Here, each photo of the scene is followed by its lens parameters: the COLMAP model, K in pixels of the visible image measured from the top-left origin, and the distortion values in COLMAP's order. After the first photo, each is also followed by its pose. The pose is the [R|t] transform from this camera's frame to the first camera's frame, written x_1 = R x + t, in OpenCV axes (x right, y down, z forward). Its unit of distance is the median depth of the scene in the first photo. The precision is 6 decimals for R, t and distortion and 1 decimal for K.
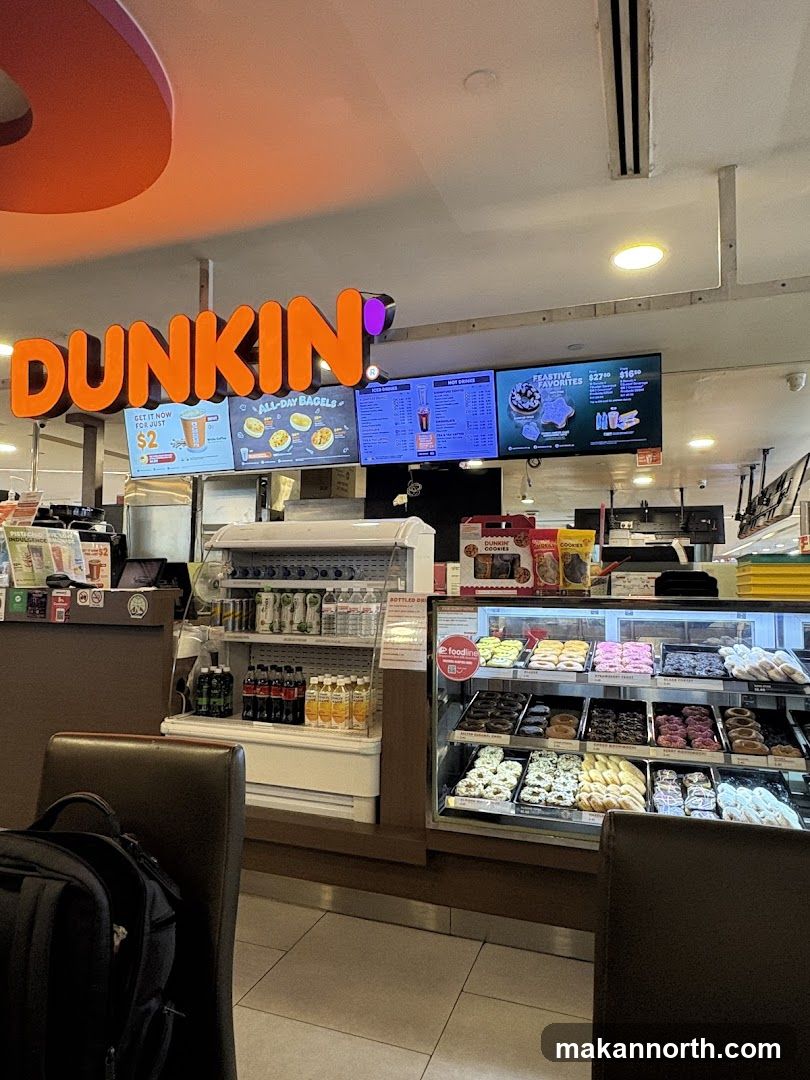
lens RADIAL K [[668.6, 0, 407.2], [0, 668.6, 541.1], [0, 0, 1]] dist [0.002515, 0.000241]
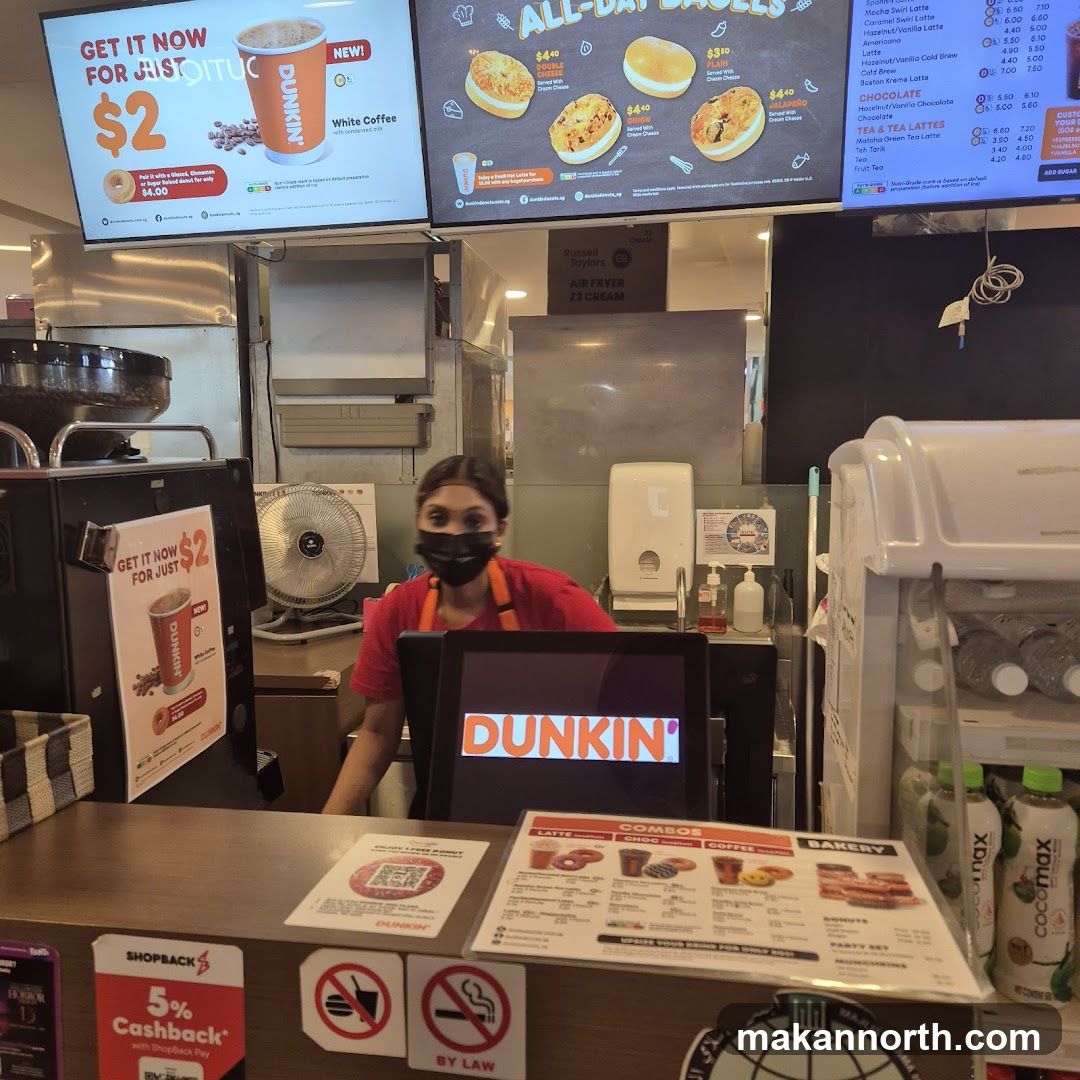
lens RADIAL K [[943.2, 0, 535.7], [0, 943.2, 540.9], [0, 0, 1]] dist [0.058683, -0.009221]
pose [[0.985378, -0.036719, 0.166378, -0.300400], [0.007001, 0.984402, 0.175793, -0.032752], [-0.170238, -0.172058, 0.970265, 0.509672]]
